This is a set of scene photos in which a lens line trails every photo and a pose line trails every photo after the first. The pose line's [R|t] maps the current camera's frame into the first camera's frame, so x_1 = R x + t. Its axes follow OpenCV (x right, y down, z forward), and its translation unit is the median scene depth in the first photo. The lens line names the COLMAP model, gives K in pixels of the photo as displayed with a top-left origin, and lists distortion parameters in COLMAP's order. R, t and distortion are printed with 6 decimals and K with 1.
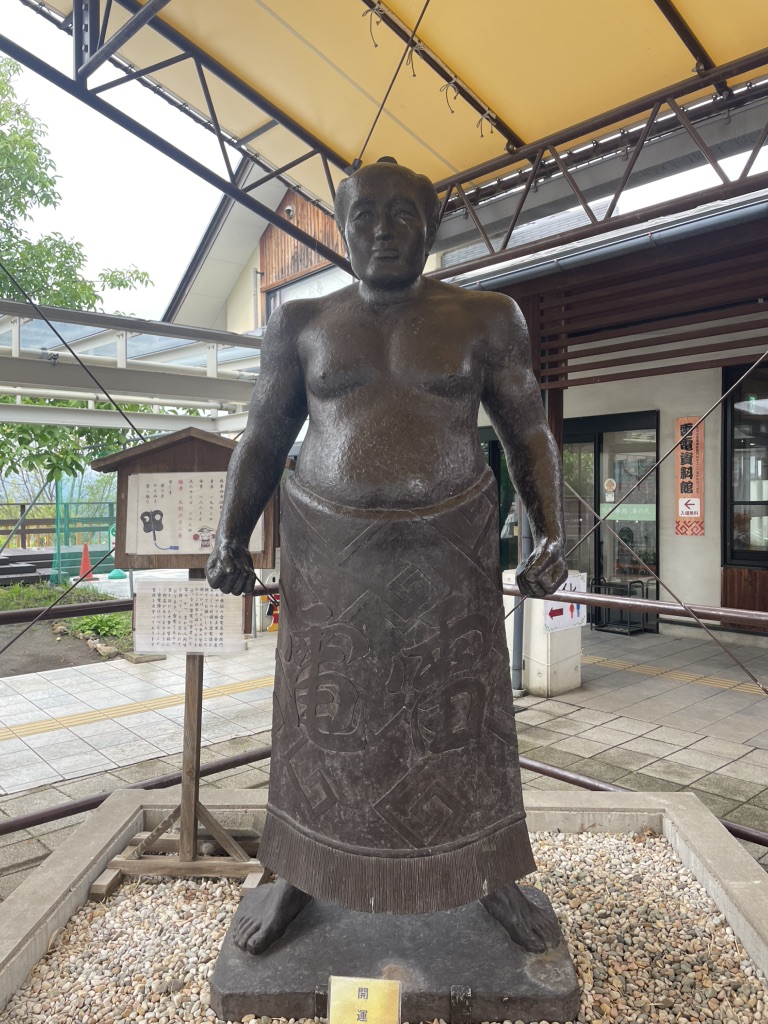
lens RADIAL K [[750.5, 0, 399.3], [0, 750.5, 512.9], [0, 0, 1]] dist [0.036858, -0.076692]
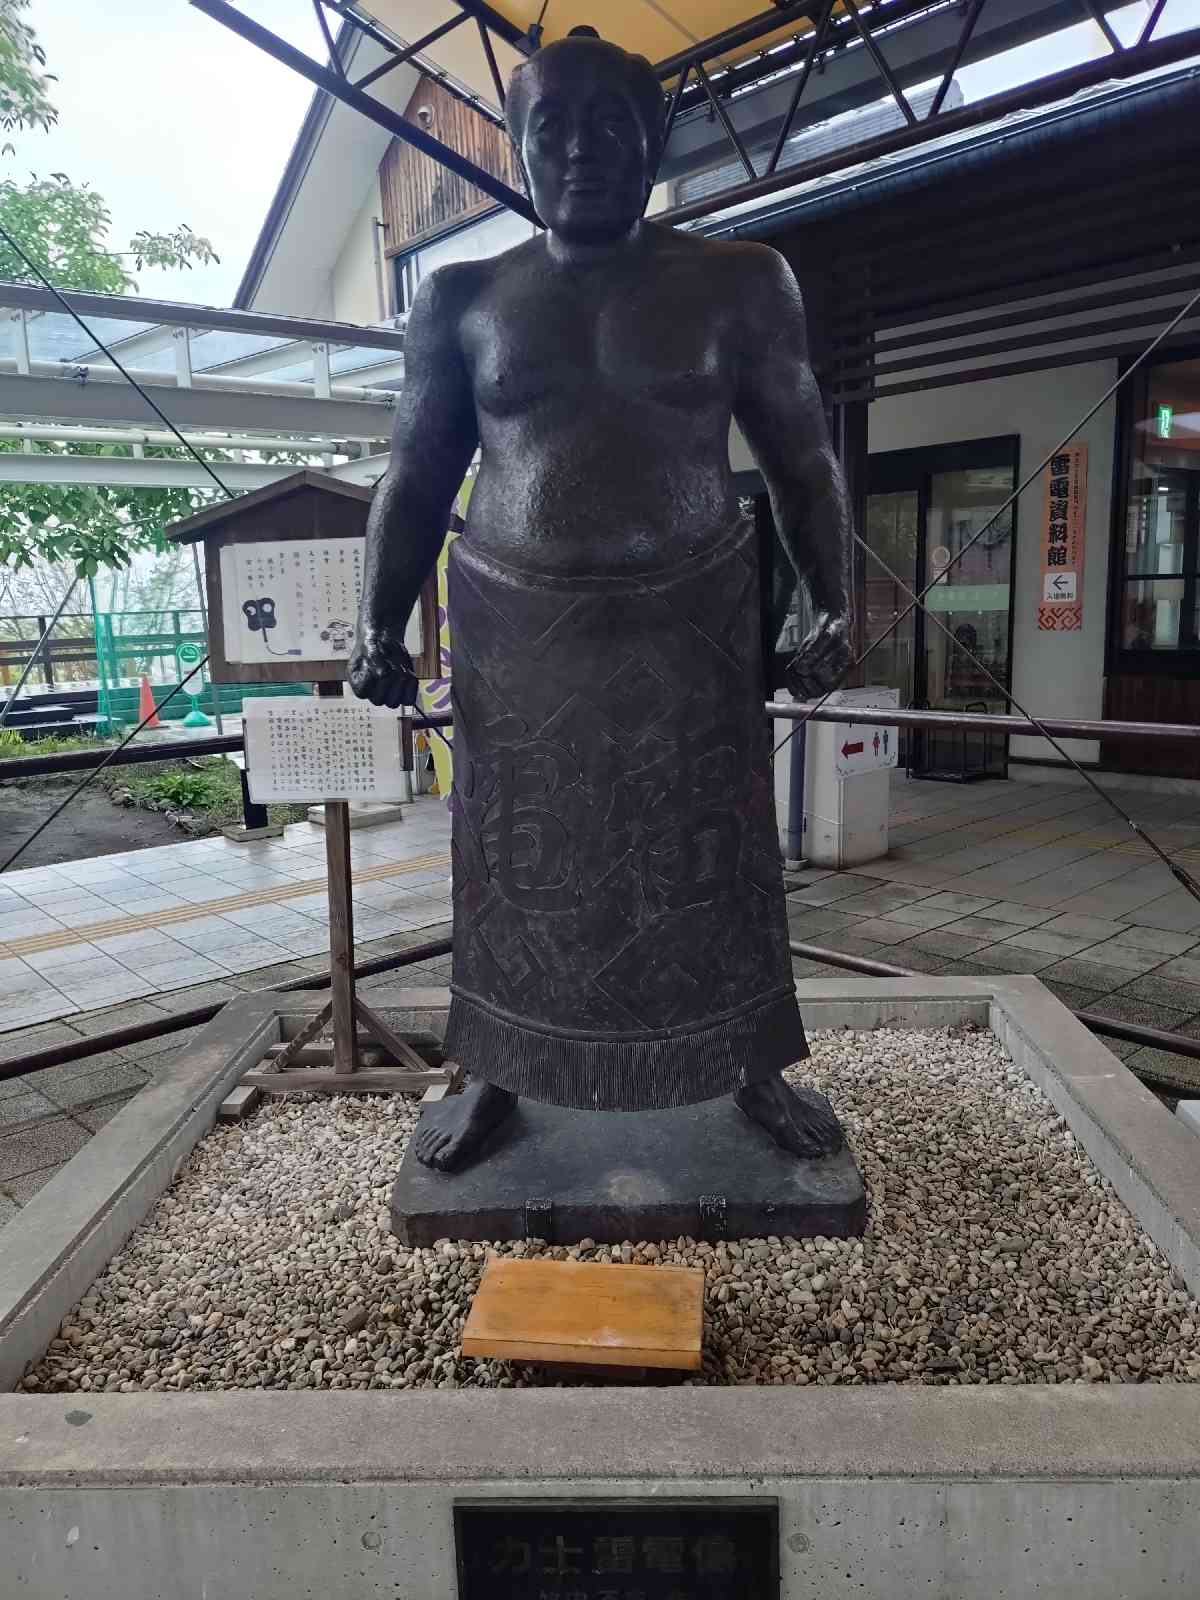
lens RADIAL K [[1169.8, 0, 614.4], [0, 1169.8, 828.0], [0, 0, 1]] dist [0.043782, -0.079069]
pose [[0.999597, -0.026958, -0.008950, 0.001165], [0.028080, 0.985315, 0.168420, 0.033913], [0.004278, -0.168603, 0.985675, -0.099835]]
